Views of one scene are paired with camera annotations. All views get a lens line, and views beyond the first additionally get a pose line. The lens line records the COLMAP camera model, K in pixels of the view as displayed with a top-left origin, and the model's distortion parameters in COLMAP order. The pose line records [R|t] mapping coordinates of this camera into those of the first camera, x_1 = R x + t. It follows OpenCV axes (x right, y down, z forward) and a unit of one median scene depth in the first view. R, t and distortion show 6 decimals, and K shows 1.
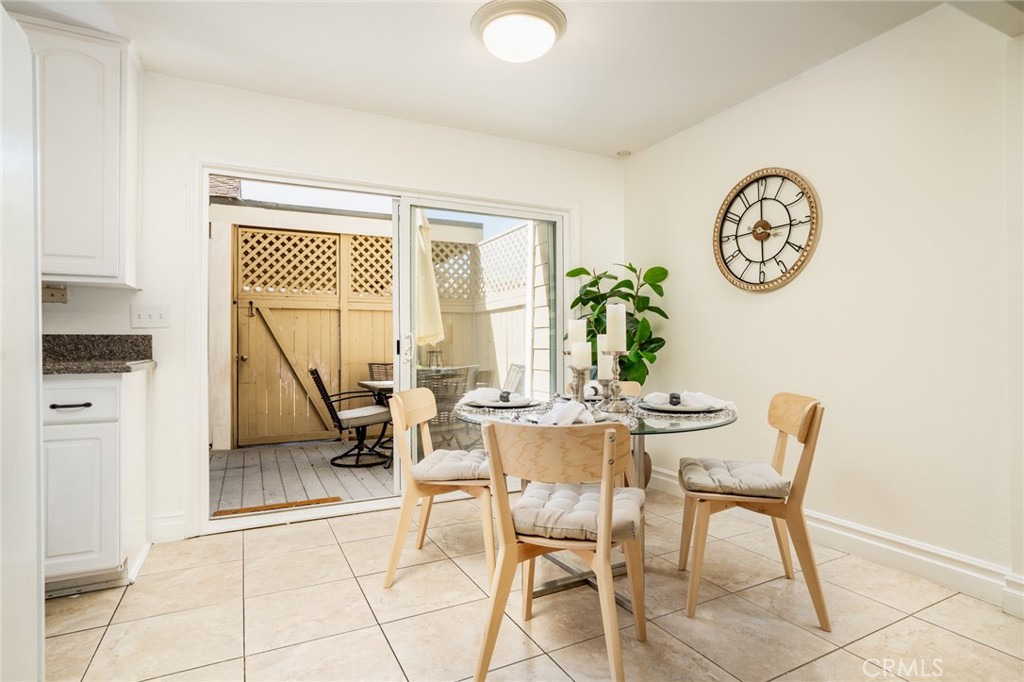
lens RADIAL K [[546.2, 0, 511.3], [0, 546.2, 347.0], [0, 0, 1]] dist [0.001357, -0.000008]
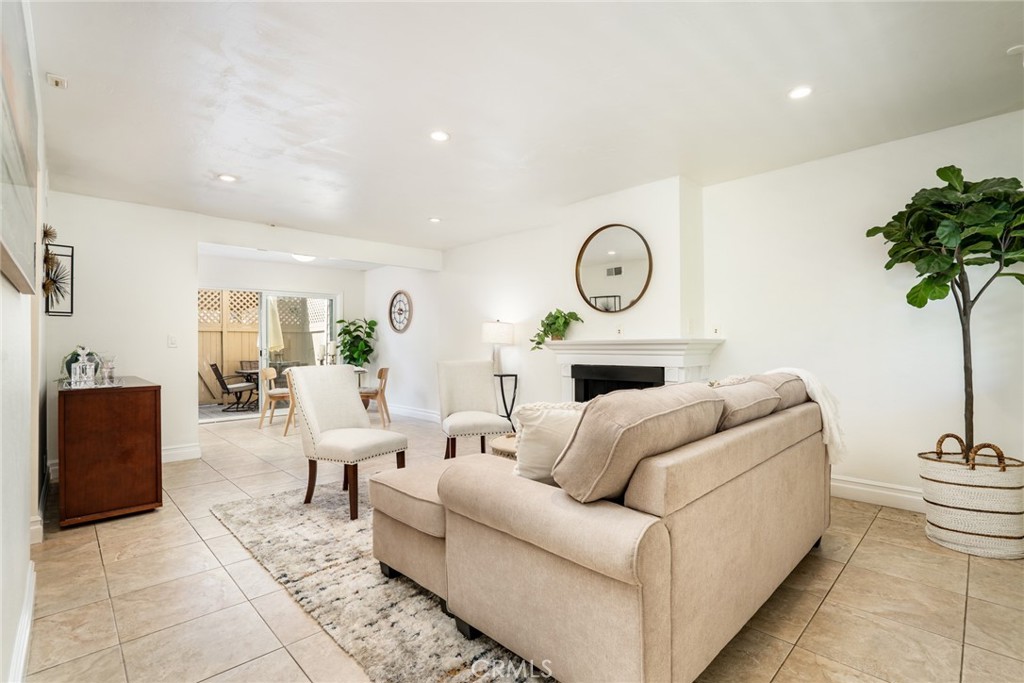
lens RADIAL K [[487.4, 0, 511.1], [0, 487.4, 340.0], [0, 0, 1]] dist [-0.037585, 0.011600]
pose [[0.956753, -0.001702, 0.290896, 0.216420], [0.006944, 0.999832, -0.016986, -0.012727], [-0.290818, 0.018272, 0.956604, -1.279345]]
